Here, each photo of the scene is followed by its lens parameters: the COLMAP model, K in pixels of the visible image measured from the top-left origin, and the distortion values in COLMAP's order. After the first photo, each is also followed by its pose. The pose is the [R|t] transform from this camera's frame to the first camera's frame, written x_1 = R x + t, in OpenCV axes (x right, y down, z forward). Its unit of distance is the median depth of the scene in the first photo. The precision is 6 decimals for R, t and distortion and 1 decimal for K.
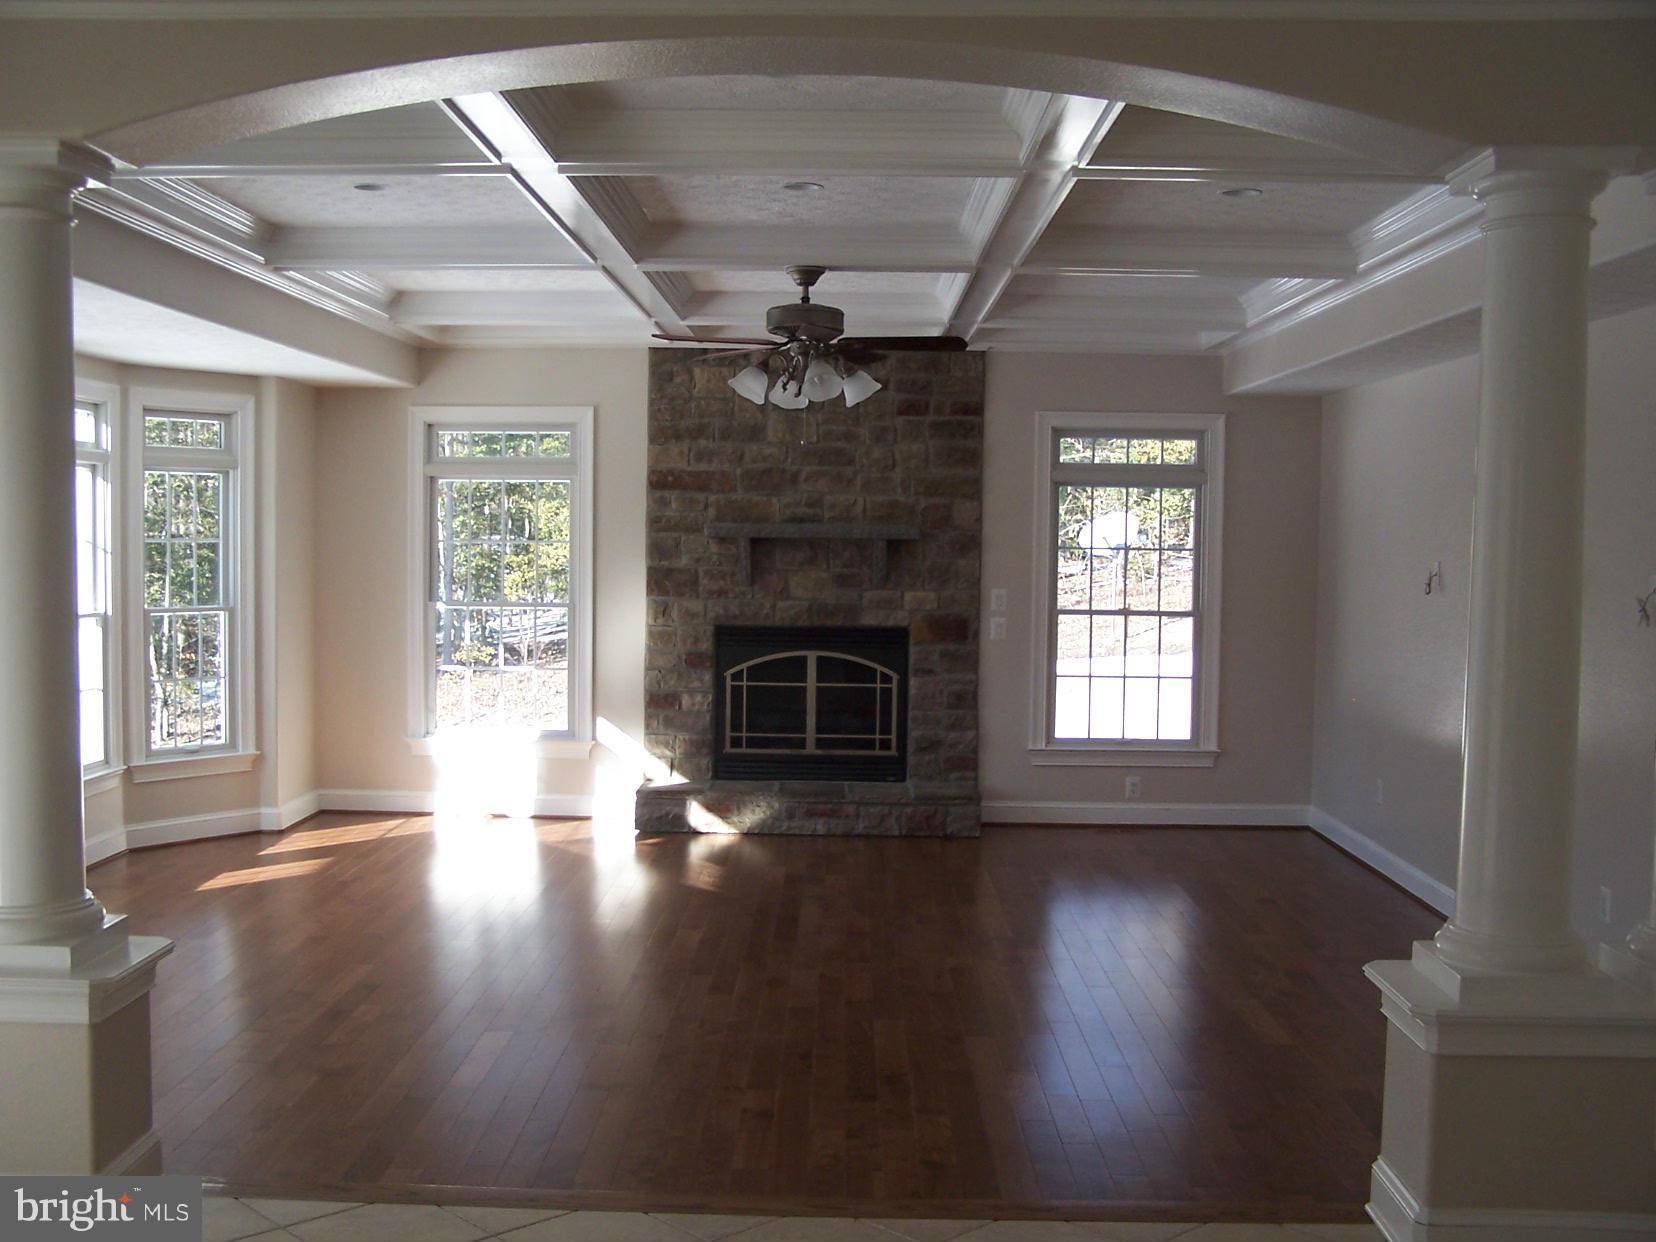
lens RADIAL K [[1977.6, 0, 828.0], [0, 1977.6, 621.0], [0, 0, 1]] dist [-0.021983, 0.011604]
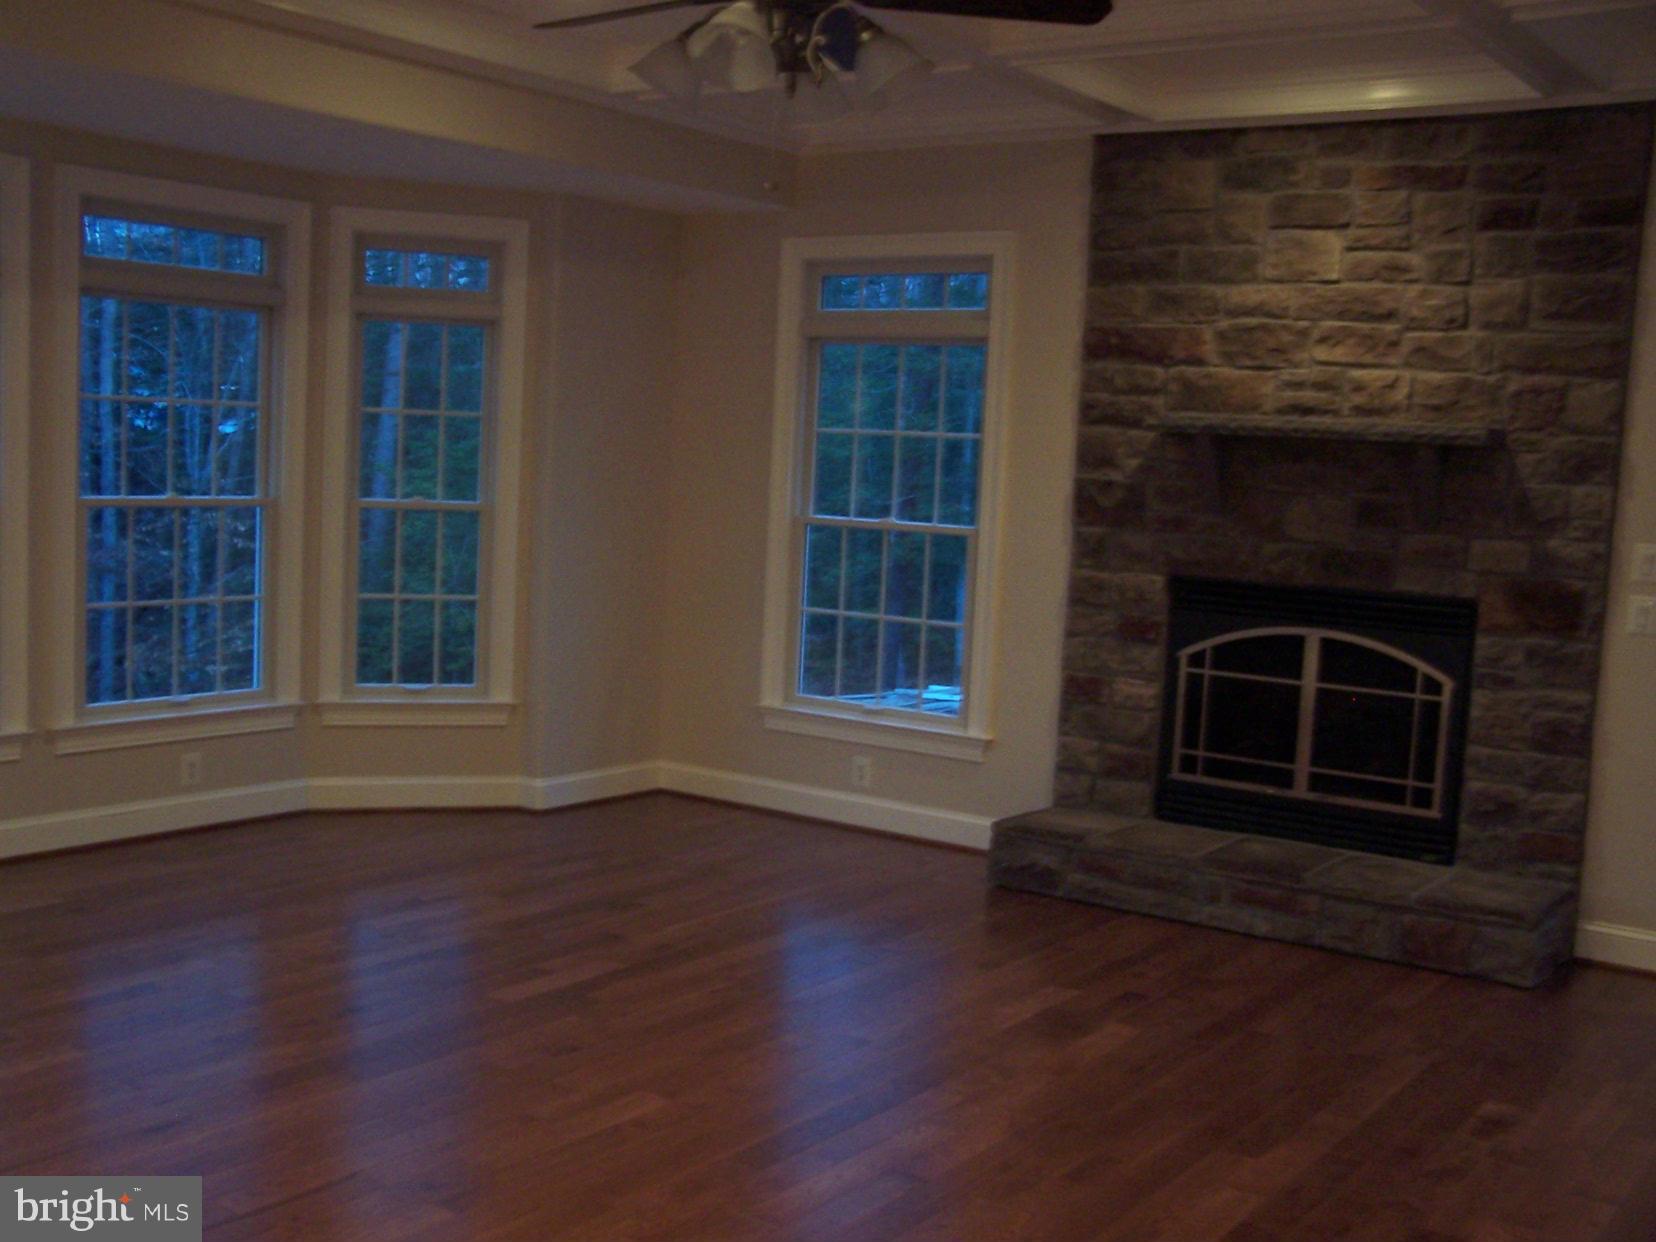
lens RADIAL K [[1977.6, 0, 828.0], [0, 1977.6, 621.0], [0, 0, 1]] dist [-0.021983, 0.011604]
pose [[0.819316, 0.078123, -0.567994, 0.212919], [-0.060017, 0.996917, 0.050544, -0.008729], [0.570192, -0.007323, 0.821479, 0.422043]]
